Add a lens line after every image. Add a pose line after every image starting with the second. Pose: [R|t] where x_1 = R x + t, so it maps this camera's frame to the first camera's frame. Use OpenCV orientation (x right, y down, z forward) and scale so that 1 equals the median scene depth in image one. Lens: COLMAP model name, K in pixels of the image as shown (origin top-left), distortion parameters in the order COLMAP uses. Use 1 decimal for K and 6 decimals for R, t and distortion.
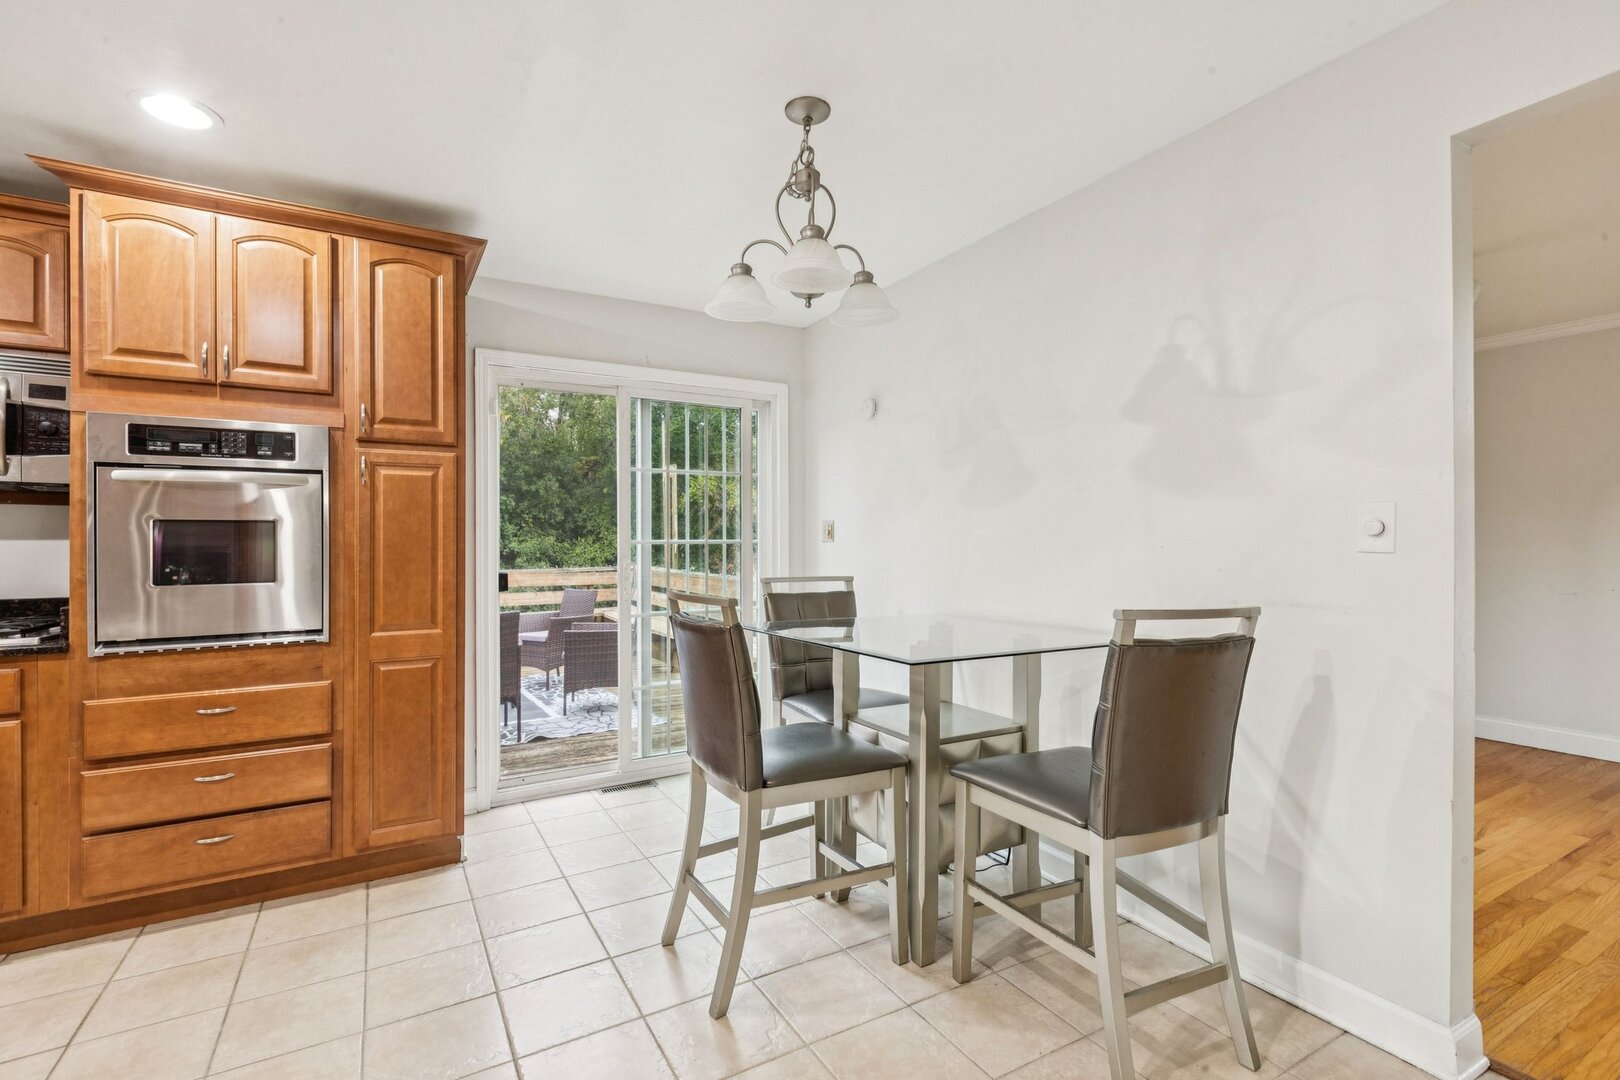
lens RADIAL K [[726.2, 0, 812.2], [0, 726.2, 544.6], [0, 0, 1]] dist [0.002195, -0.001133]
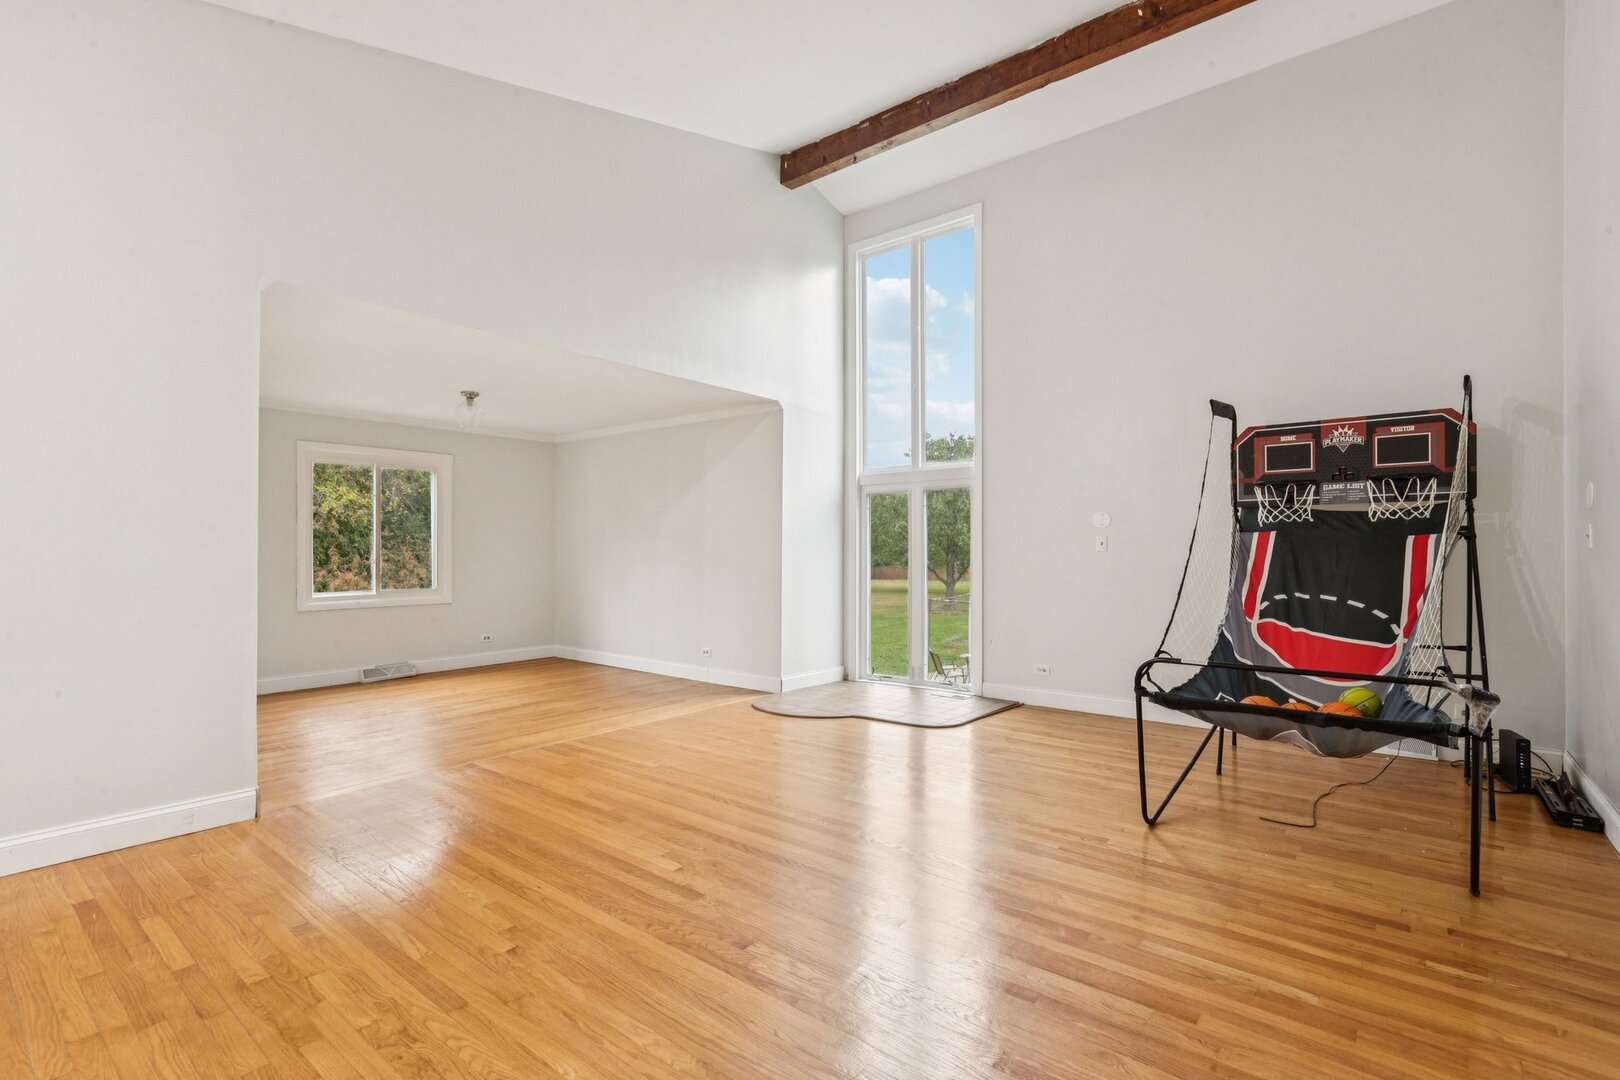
lens RADIAL K [[726.2, 0, 812.2], [0, 726.2, 544.6], [0, 0, 1]] dist [0.002195, -0.001133]
pose [[0.940426, 0.004001, 0.339976, 1.317932], [-0.002025, 0.999979, -0.006168, -0.006357], [-0.339994, 0.005112, 0.940414, -1.216152]]
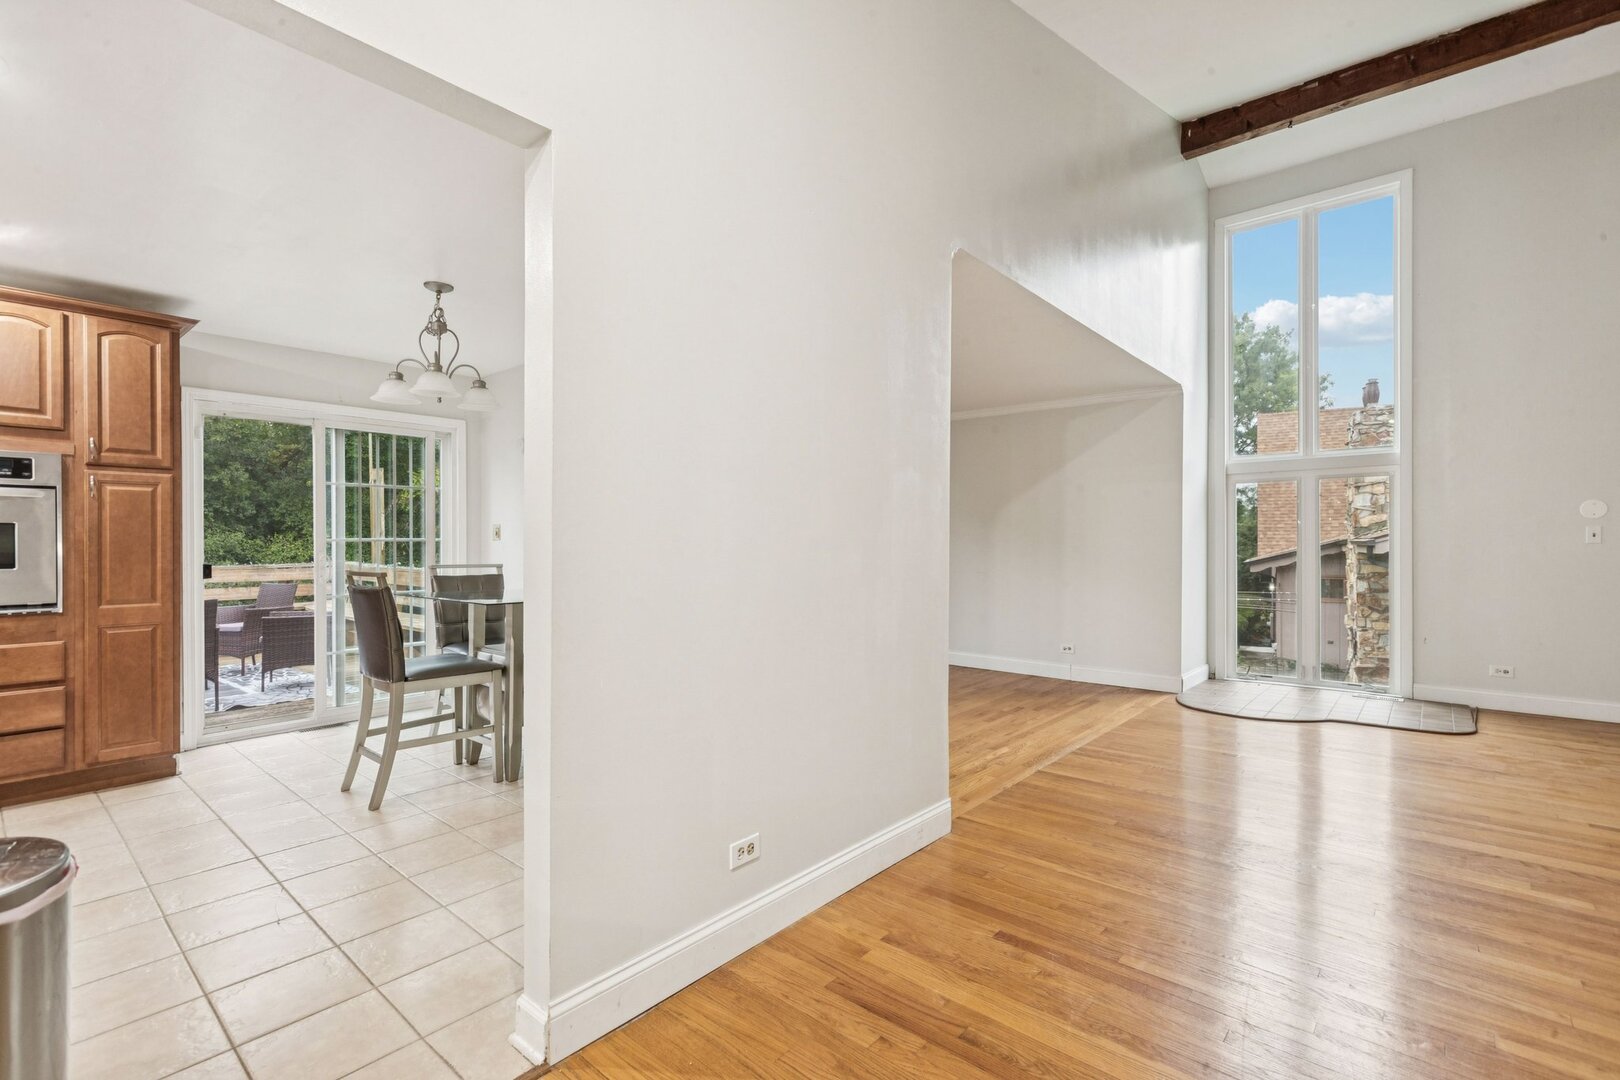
lens RADIAL K [[726.2, 0, 812.2], [0, 726.2, 544.6], [0, 0, 1]] dist [0.002195, -0.001133]
pose [[0.947318, 0.000706, 0.320293, 0.218402], [-0.001559, 0.999996, 0.002406, 0.000930], [-0.320290, -0.002779, 0.947315, -0.703351]]
